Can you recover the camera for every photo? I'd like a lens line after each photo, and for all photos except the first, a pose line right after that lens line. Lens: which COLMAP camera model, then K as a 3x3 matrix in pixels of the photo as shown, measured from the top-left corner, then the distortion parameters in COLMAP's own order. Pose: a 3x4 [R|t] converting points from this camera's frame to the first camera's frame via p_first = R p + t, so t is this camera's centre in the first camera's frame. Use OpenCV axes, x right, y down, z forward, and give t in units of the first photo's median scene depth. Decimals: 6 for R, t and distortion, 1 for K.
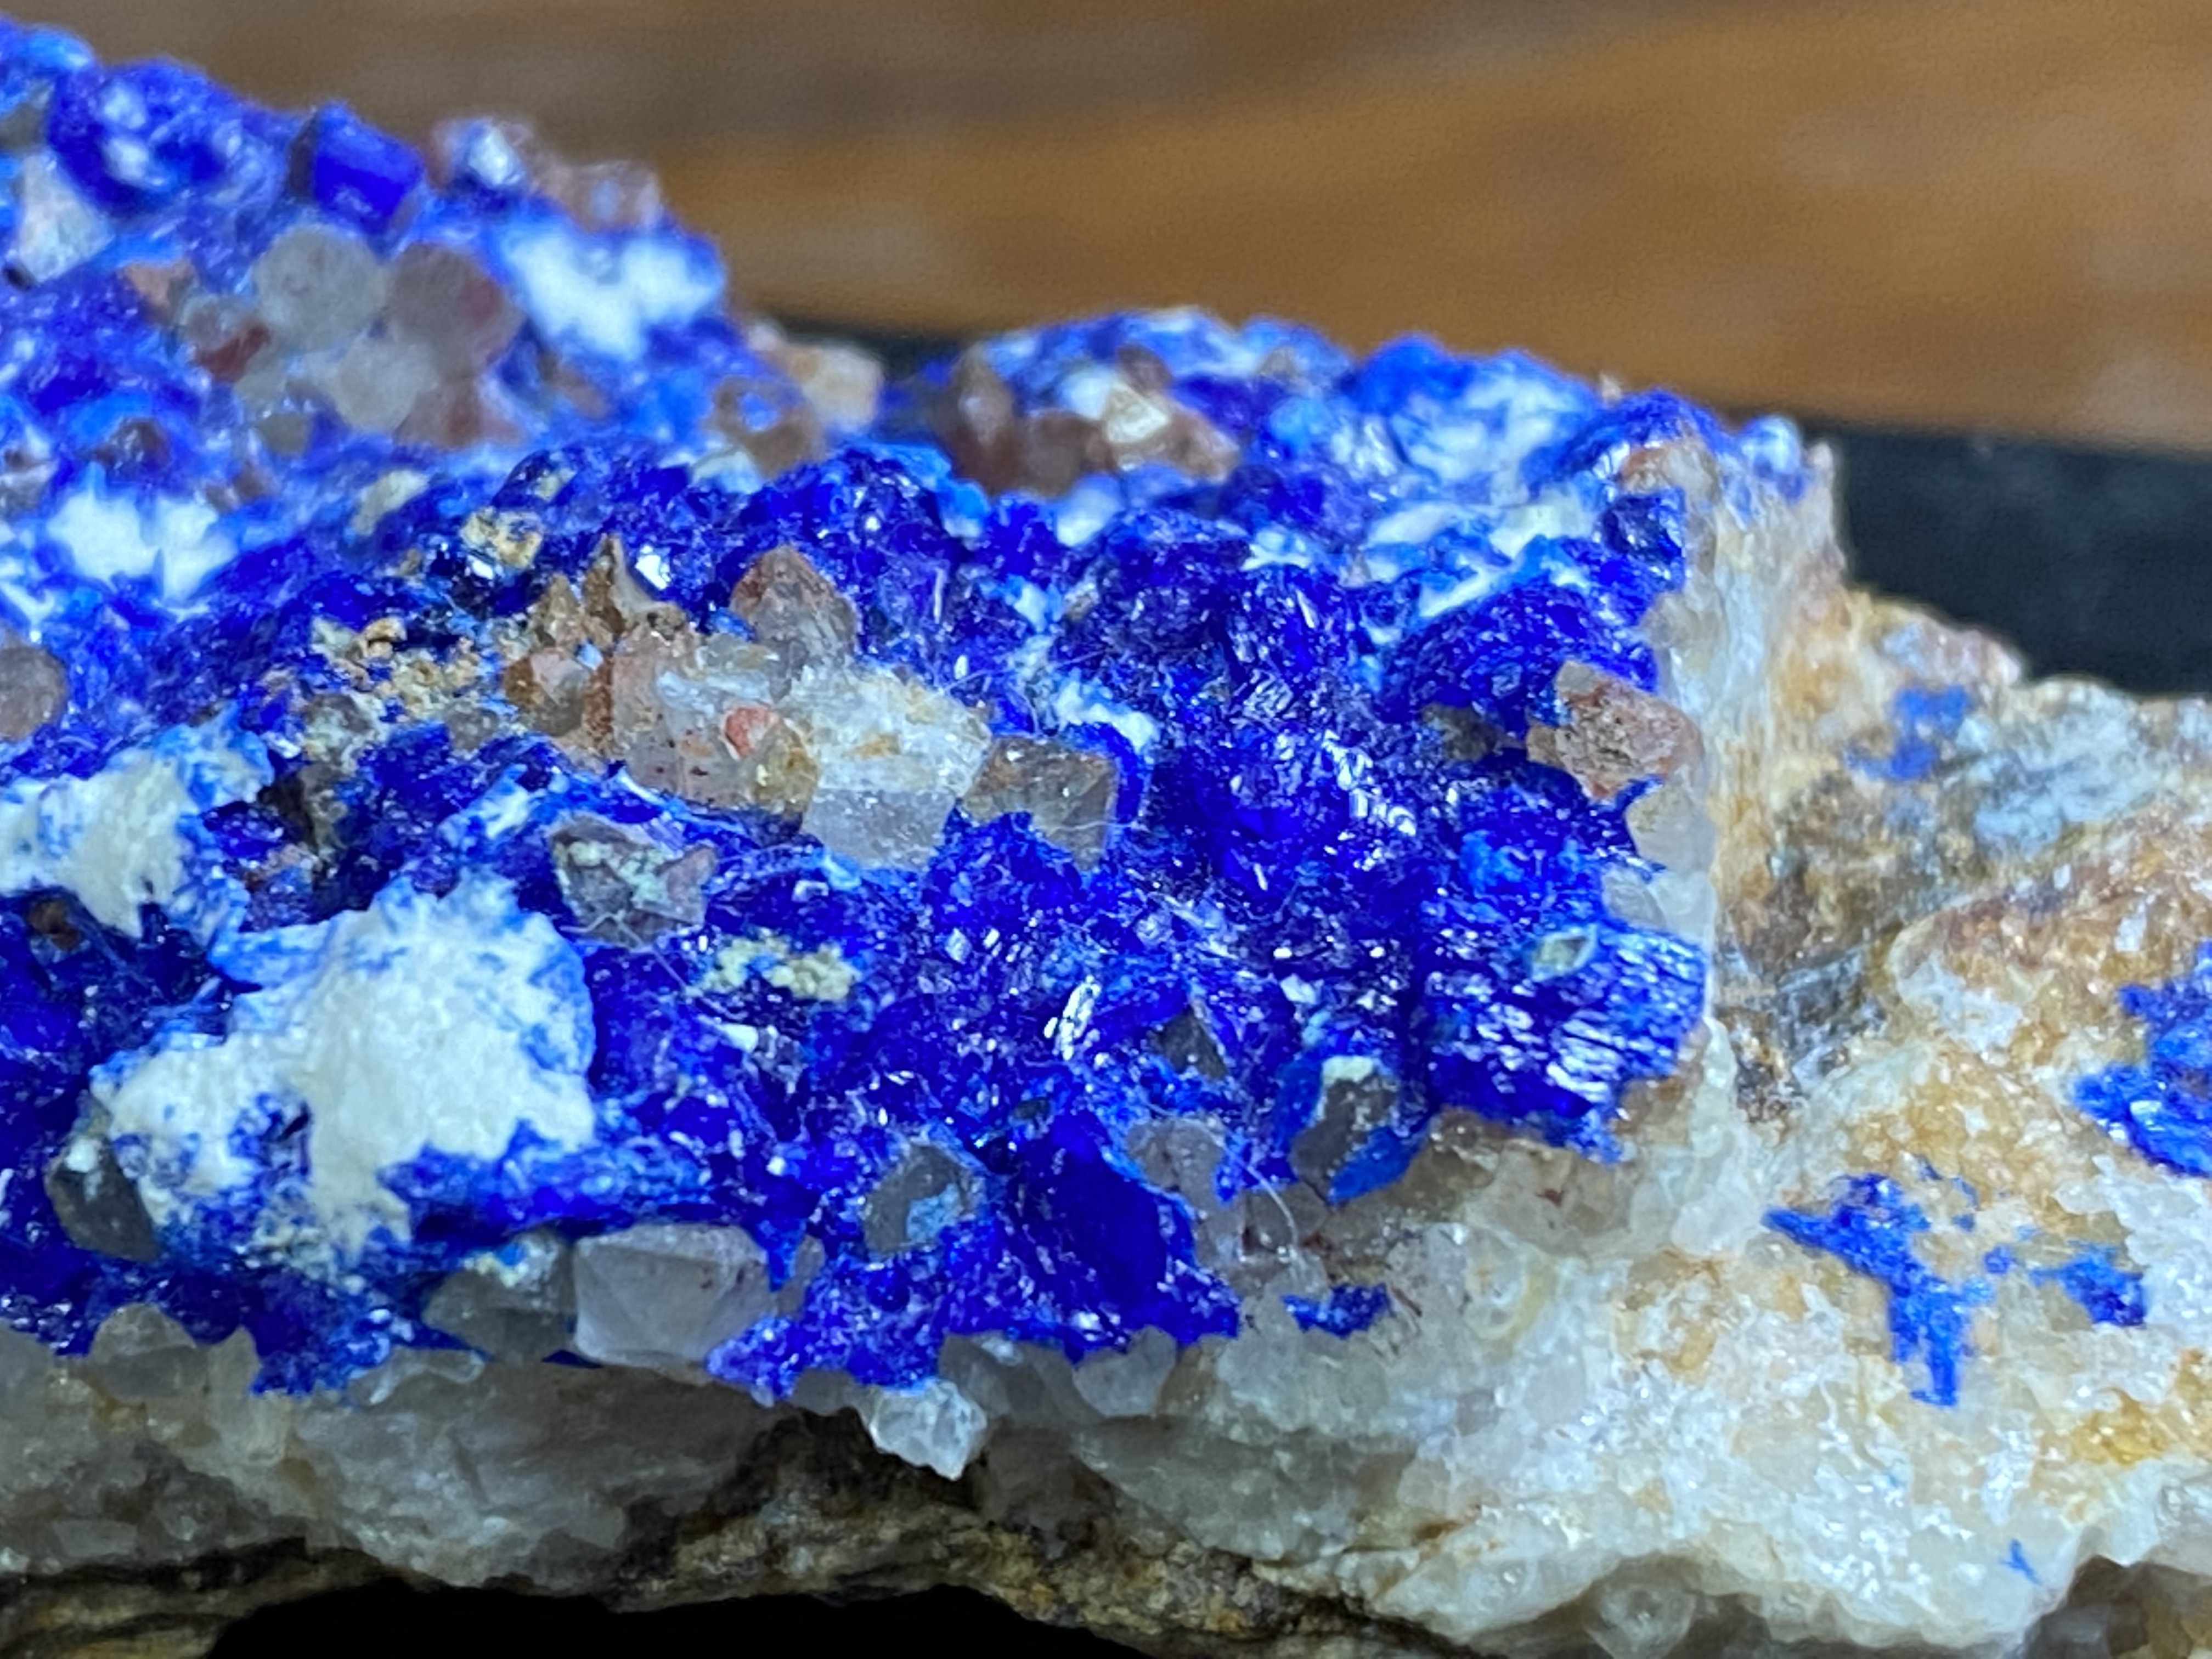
lens RADIAL K [[5787.8, 0, 1106.0], [0, 5787.8, 829.5], [0, 0, 1]] dist [0.168018, 0.188515]
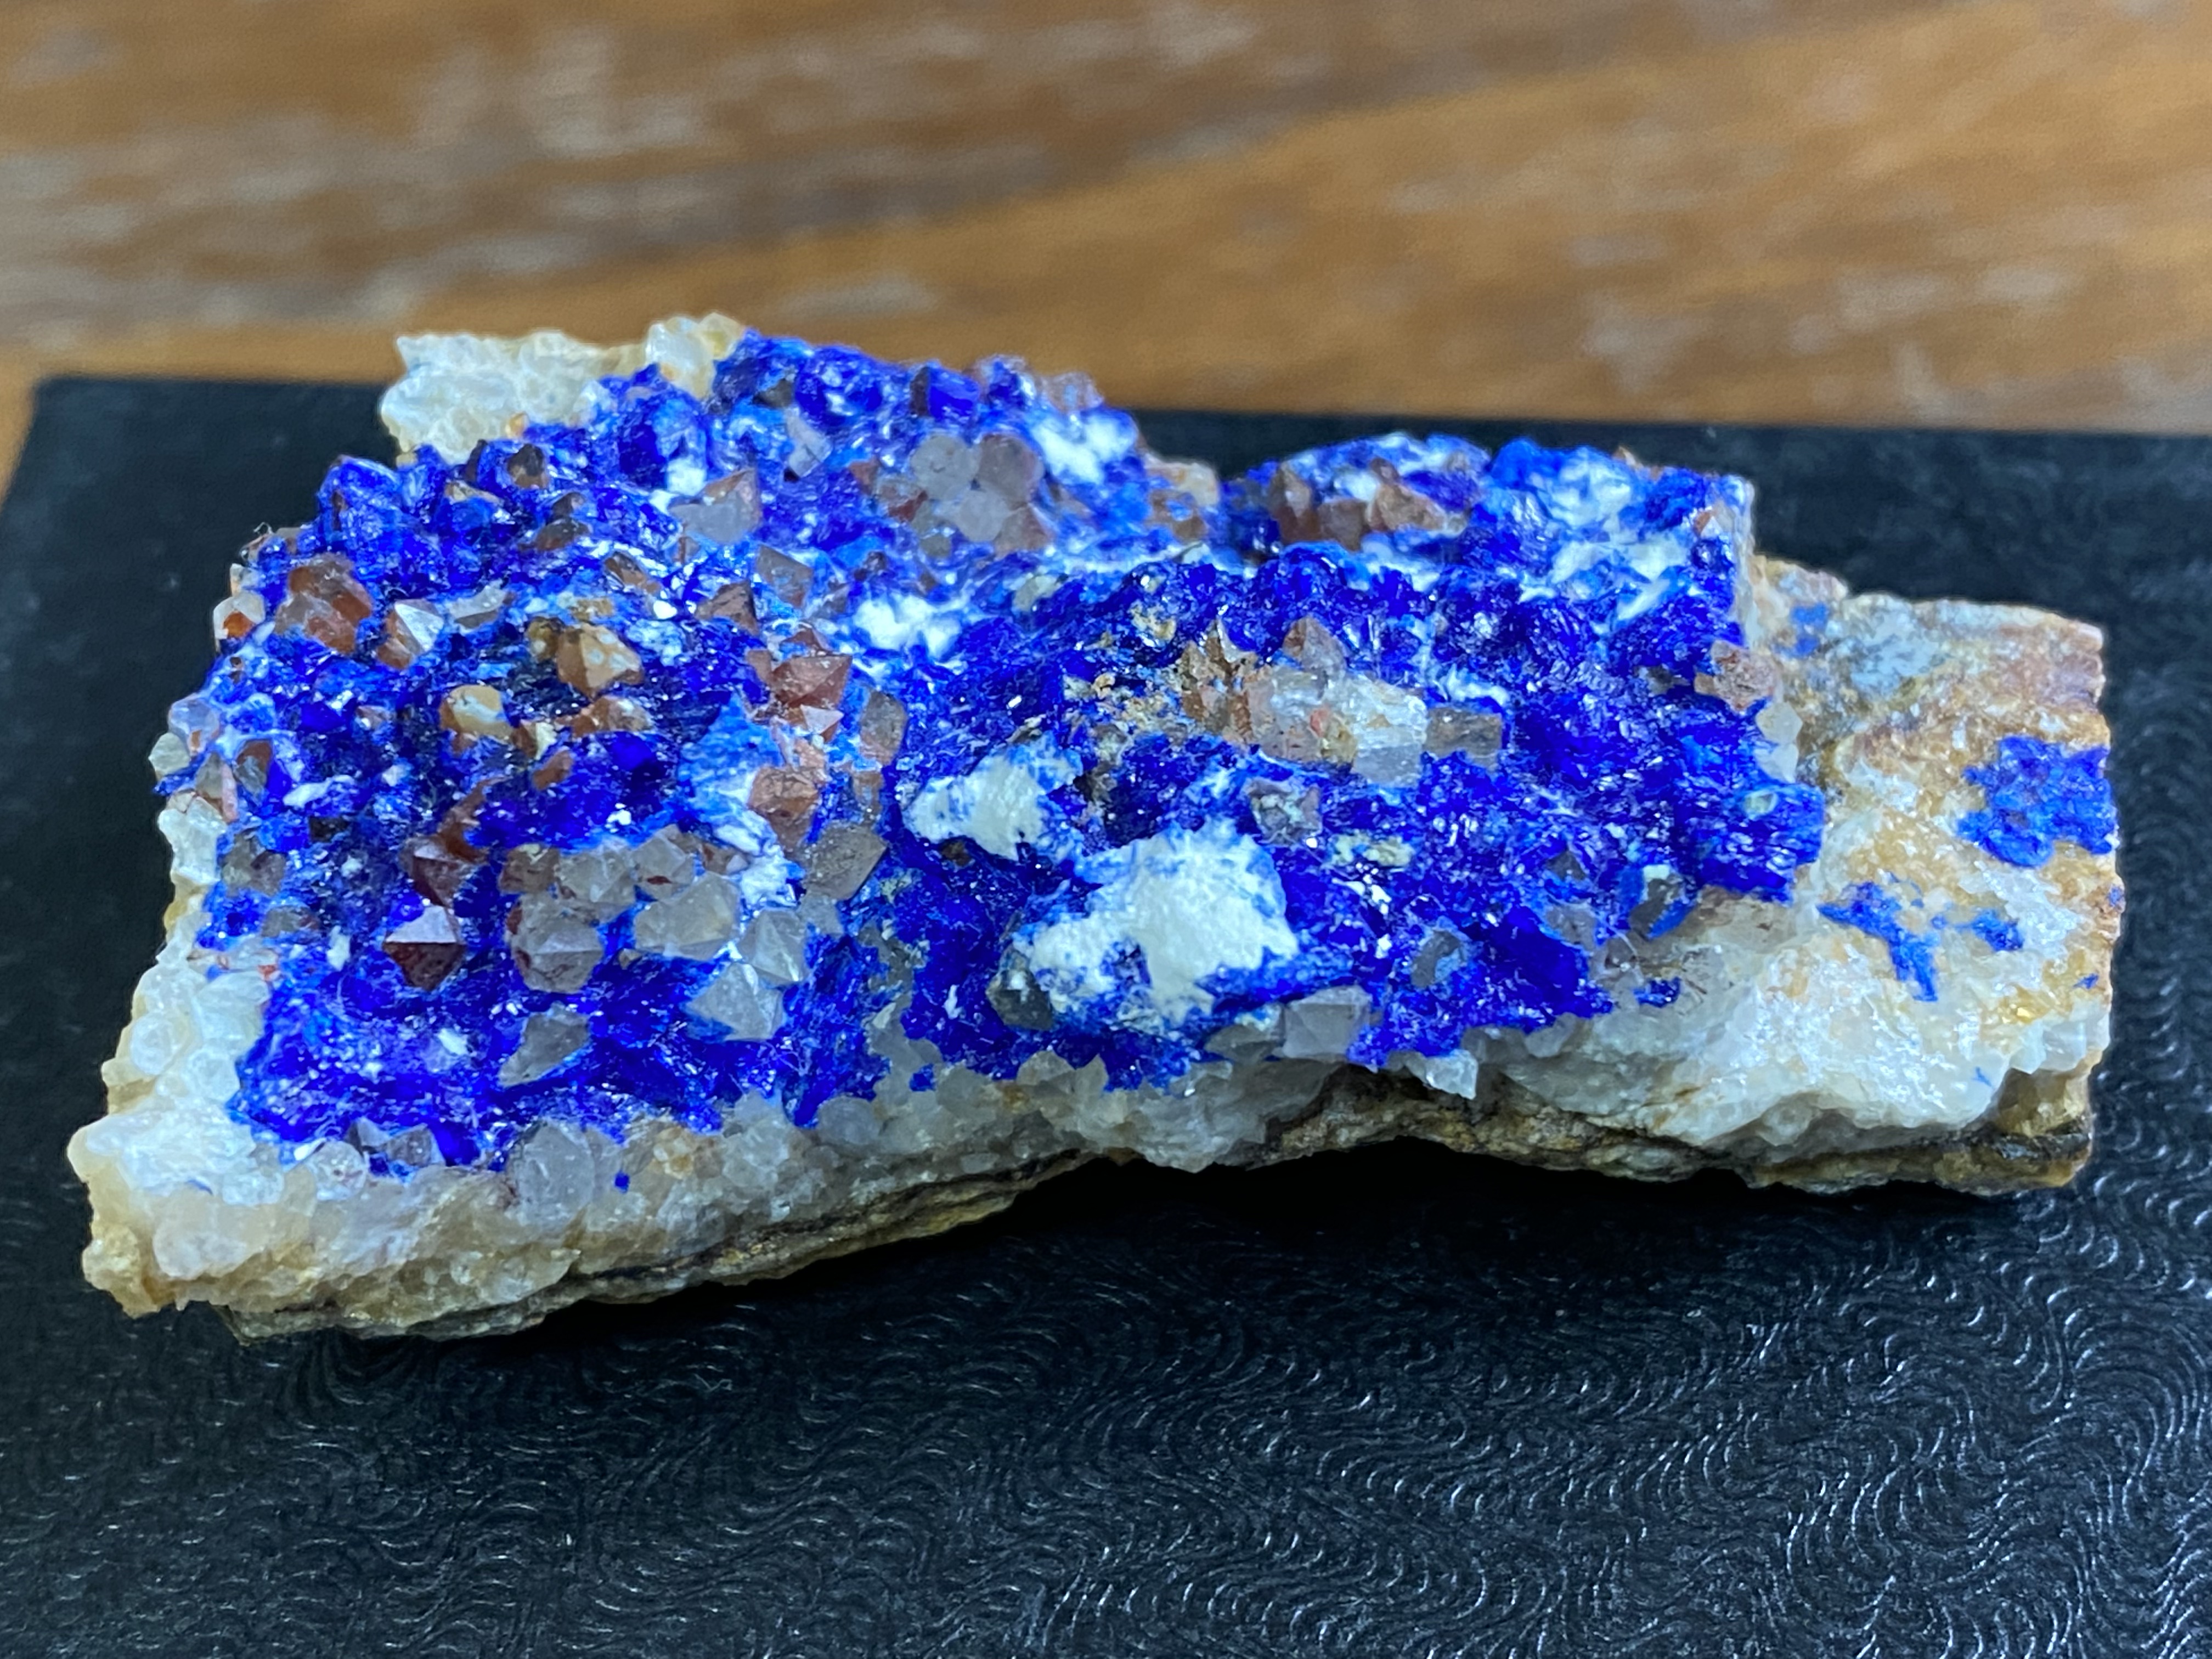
lens RADIAL K [[3465.8, 0, 1106.0], [0, 3465.8, 829.5], [0, 0, 1]] dist [0.186041, -0.057664]
pose [[0.984694, -0.098089, 0.144074, -0.298935], [0.081560, 0.989839, 0.116473, -0.120750], [-0.154035, -0.102940, 0.982689, -0.117557]]
